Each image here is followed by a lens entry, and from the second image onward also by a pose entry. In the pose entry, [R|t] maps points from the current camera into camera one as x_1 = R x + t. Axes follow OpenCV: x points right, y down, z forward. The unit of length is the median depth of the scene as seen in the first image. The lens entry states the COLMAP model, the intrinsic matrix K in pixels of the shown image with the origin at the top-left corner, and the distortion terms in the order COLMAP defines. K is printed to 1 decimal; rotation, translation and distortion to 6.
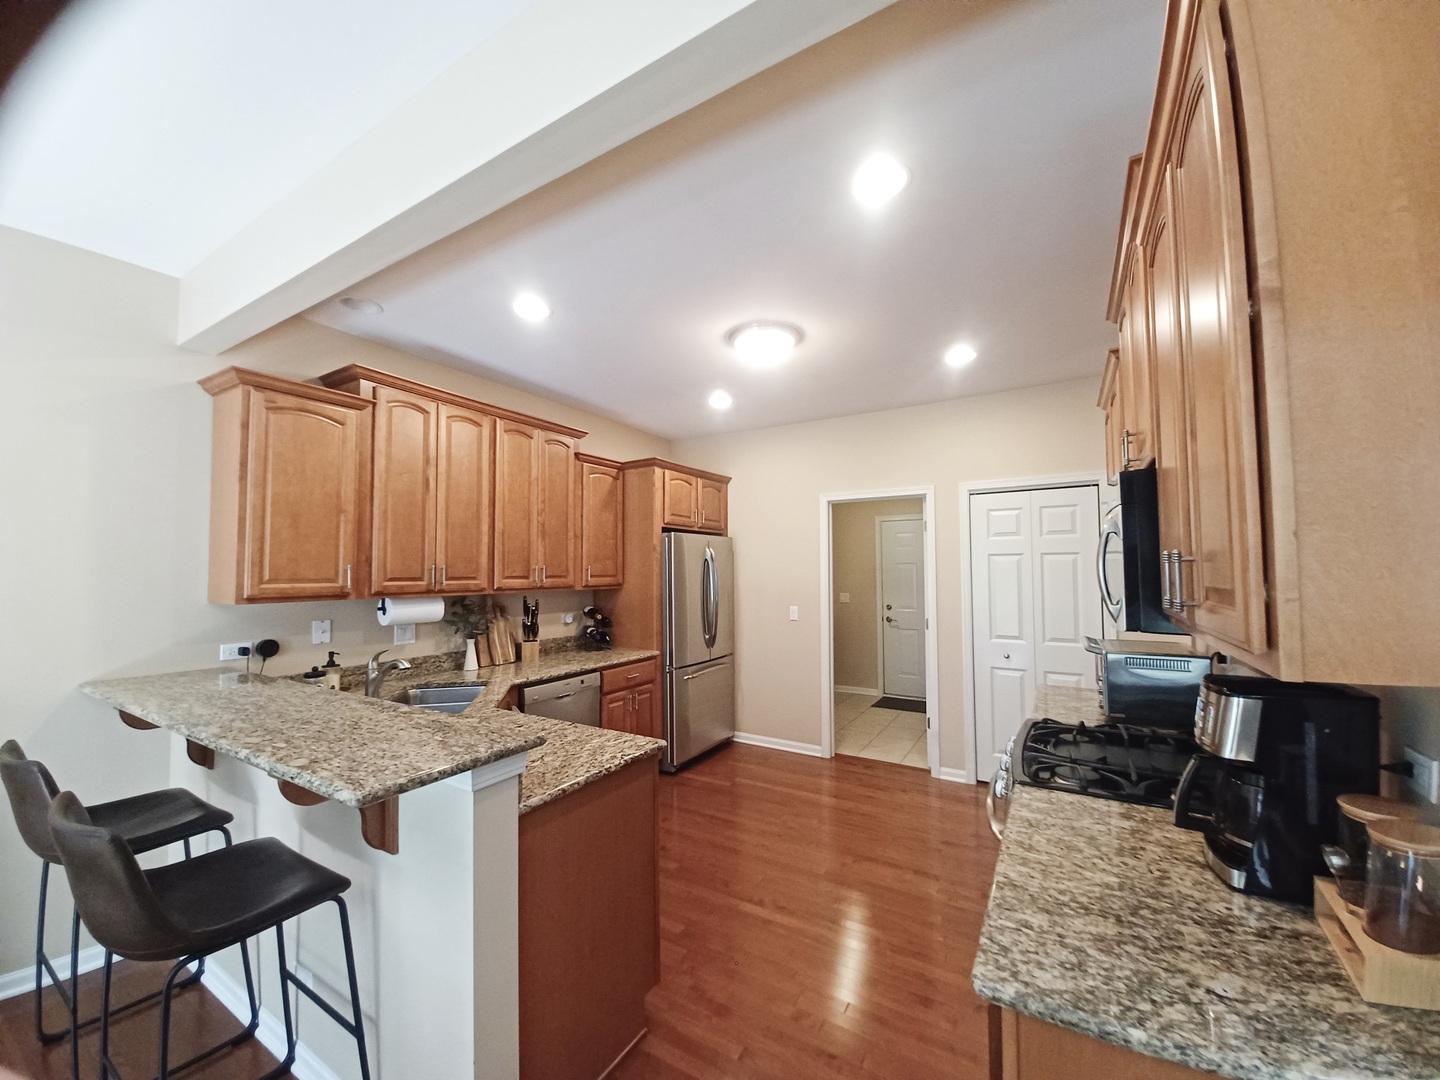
lens RADIAL K [[561.9, 0, 720.1], [0, 561.9, 553.5], [0, 0, 1]] dist [-0.014896, -0.000145]
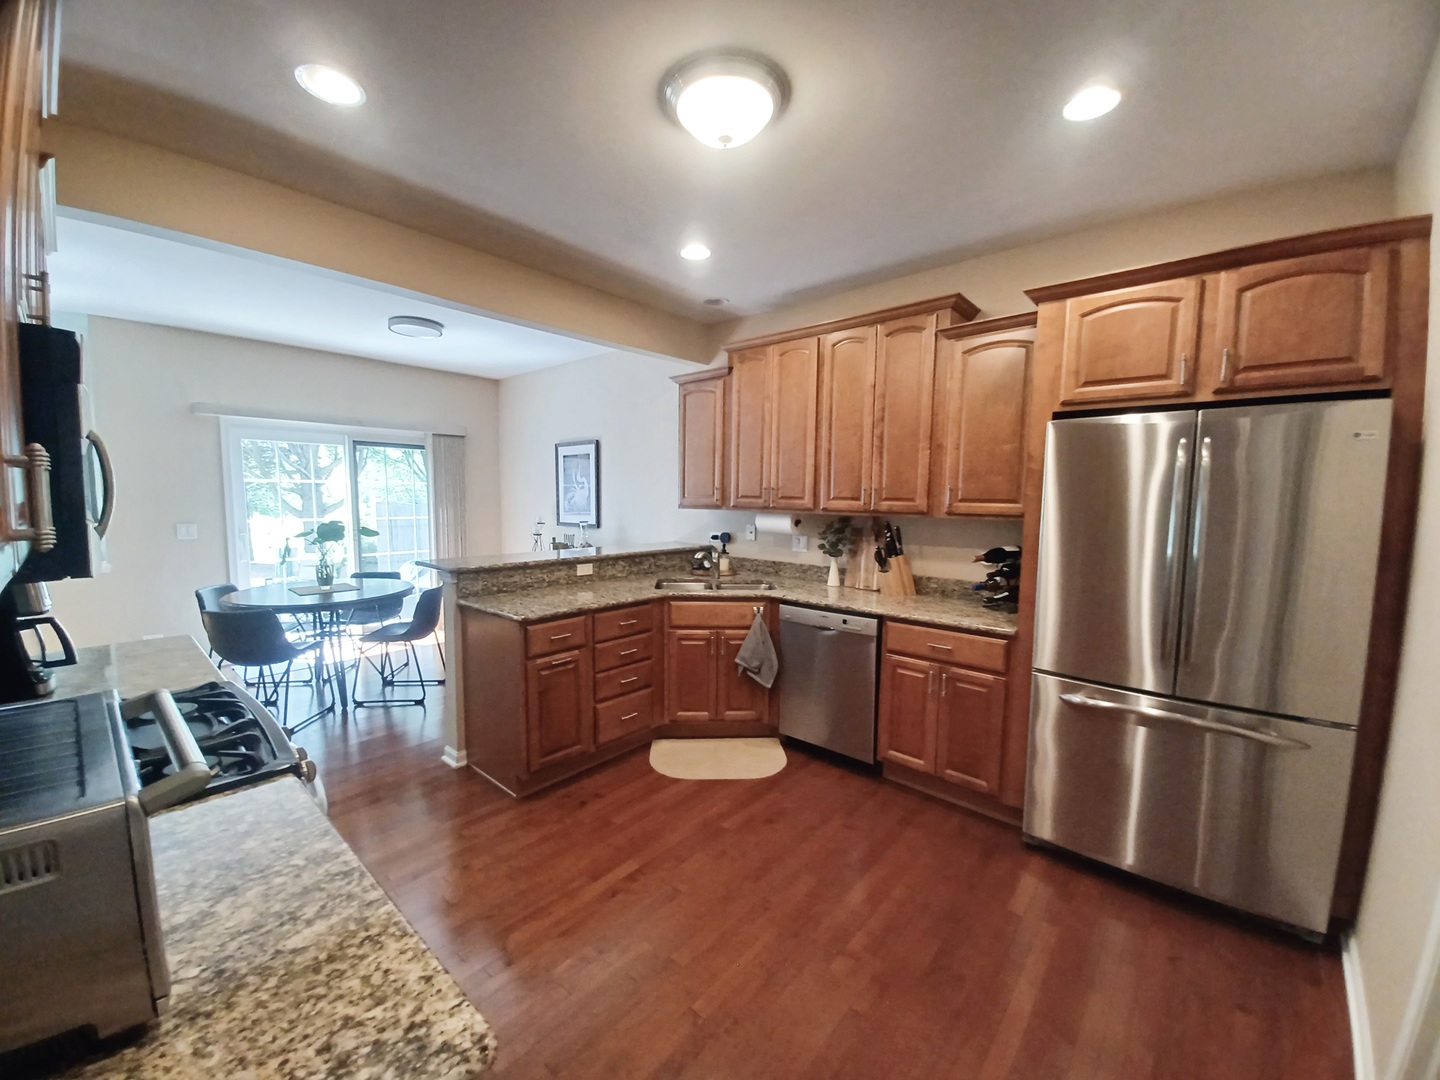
lens RADIAL K [[564.0, 0, 714.1], [0, 564.0, 547.6], [0, 0, 1]] dist [0.010310, -0.013851]
pose [[-0.177443, 0.097670, -0.979272, 0.580071], [0.020006, 0.995215, 0.095635, 0.027308], [0.983928, -0.002621, -0.178548, 0.887338]]
